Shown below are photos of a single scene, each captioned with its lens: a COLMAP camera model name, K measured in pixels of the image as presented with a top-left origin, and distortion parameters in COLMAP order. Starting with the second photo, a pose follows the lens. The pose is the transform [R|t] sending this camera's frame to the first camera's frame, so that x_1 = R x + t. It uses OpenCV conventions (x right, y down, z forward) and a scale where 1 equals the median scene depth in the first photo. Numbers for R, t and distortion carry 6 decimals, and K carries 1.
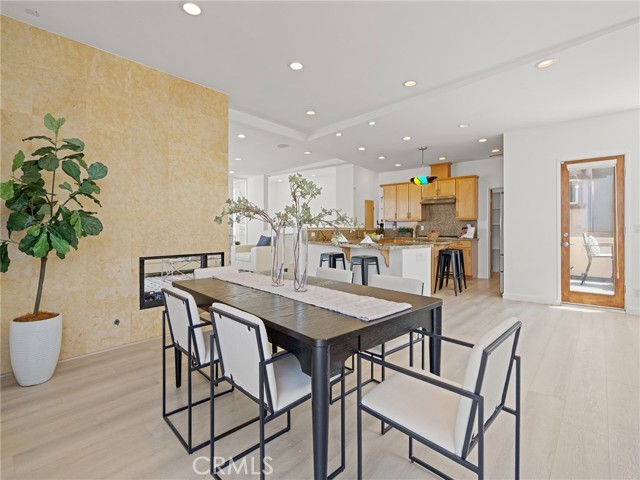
lens RADIAL K [[329.7, 0, 319.2], [0, 329.7, 235.1], [0, 0, 1]] dist [0.002072, 0.000323]
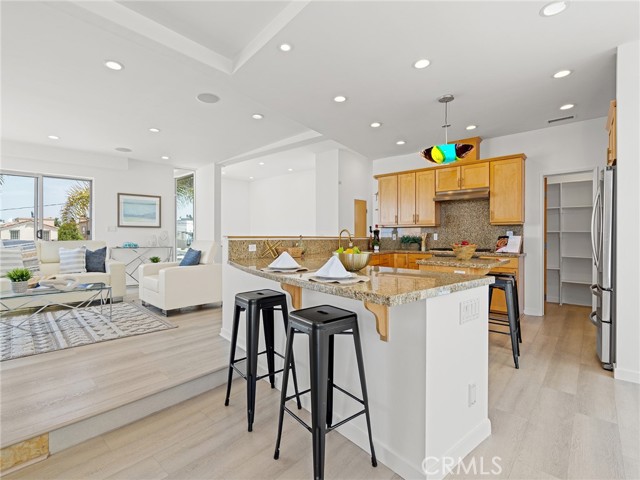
lens RADIAL K [[329.7, 0, 320.5], [0, 329.7, 242.1], [0, 0, 1]] dist [0.002072, 0.000323]
pose [[0.999936, 0.001964, 0.011147, 0.070102], [-0.001896, 0.999980, -0.006081, -0.006823], [-0.011159, 0.006060, 0.999919, 0.335956]]
